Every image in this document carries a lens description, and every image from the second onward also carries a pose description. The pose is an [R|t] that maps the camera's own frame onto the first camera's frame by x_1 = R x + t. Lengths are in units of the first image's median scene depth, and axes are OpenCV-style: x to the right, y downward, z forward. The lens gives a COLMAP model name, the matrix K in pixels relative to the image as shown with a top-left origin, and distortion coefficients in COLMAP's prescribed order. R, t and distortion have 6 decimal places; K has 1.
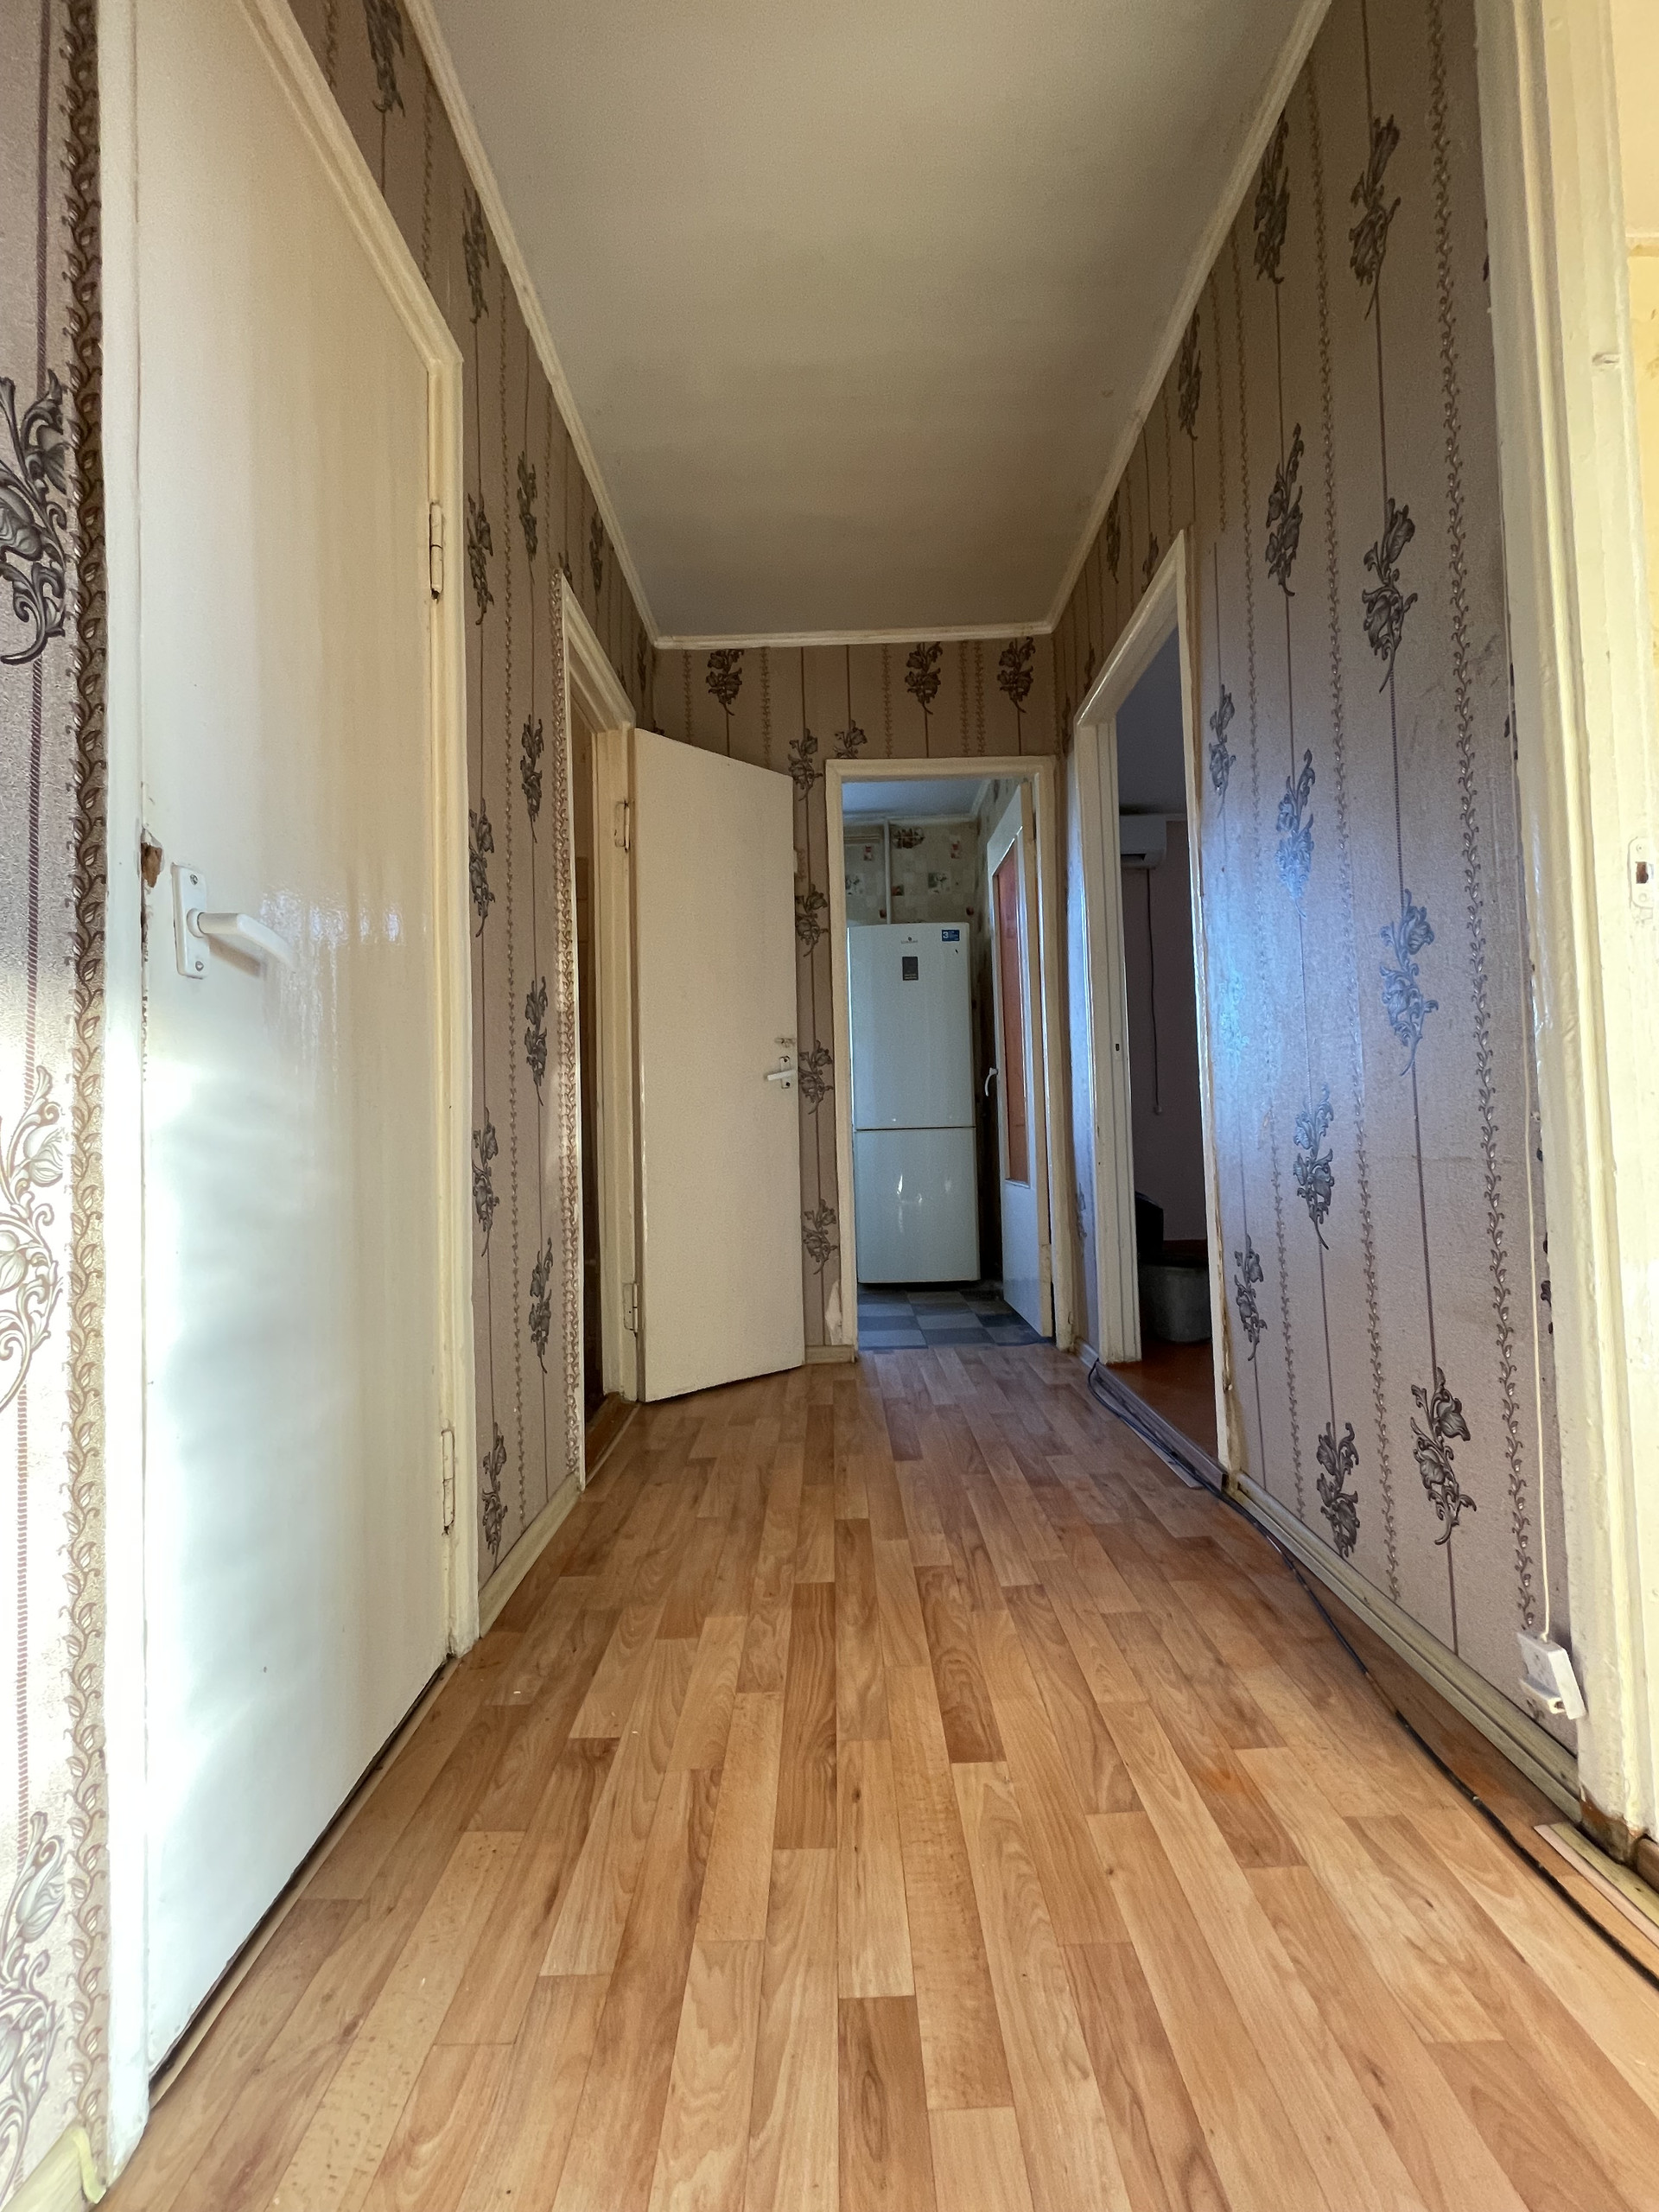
lens RADIAL K [[907.4, 0, 826.5], [0, 907.4, 1099.6], [0, 0, 1]] dist [-0.000160, 0.000023]
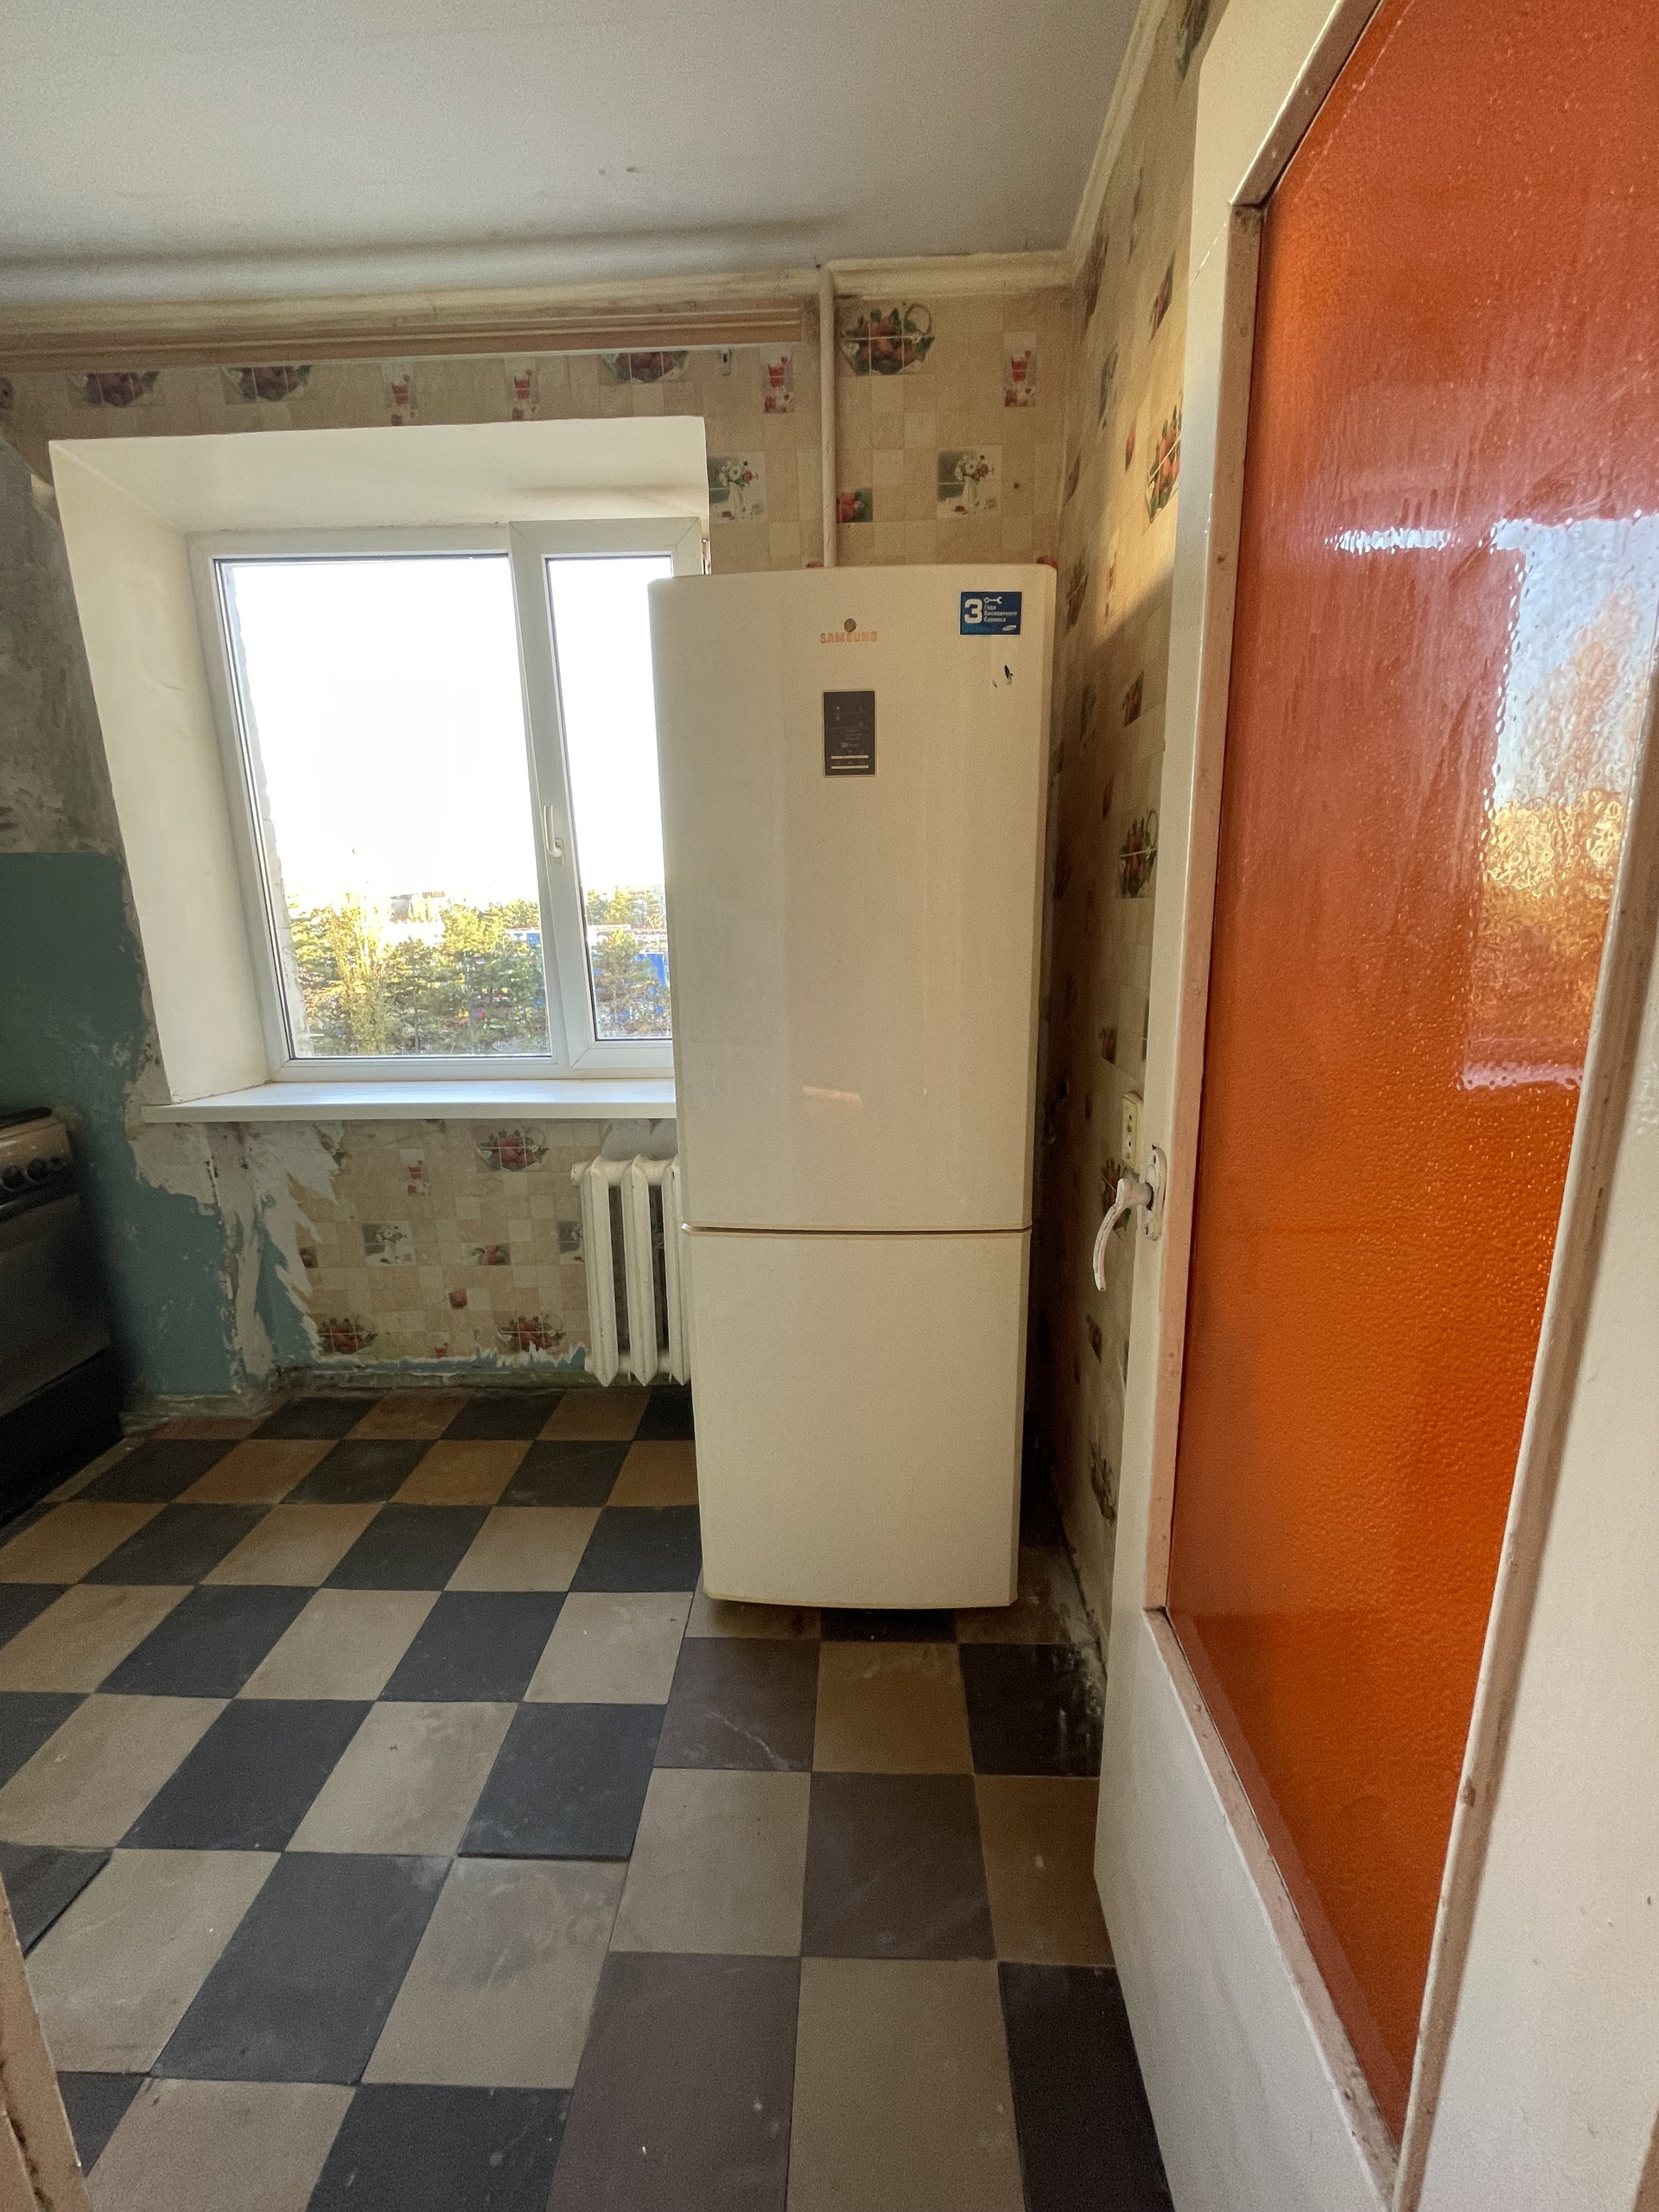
lens RADIAL K [[907.4, 0, 832.0], [0, 907.4, 1101.4], [0, 0, 1]] dist [-0.000160, 0.000023]
pose [[0.999641, 0.014808, -0.022315, 0.080589], [-0.008814, 0.968725, 0.247978, -0.086100], [0.025289, -0.247693, 0.968508, 0.579552]]
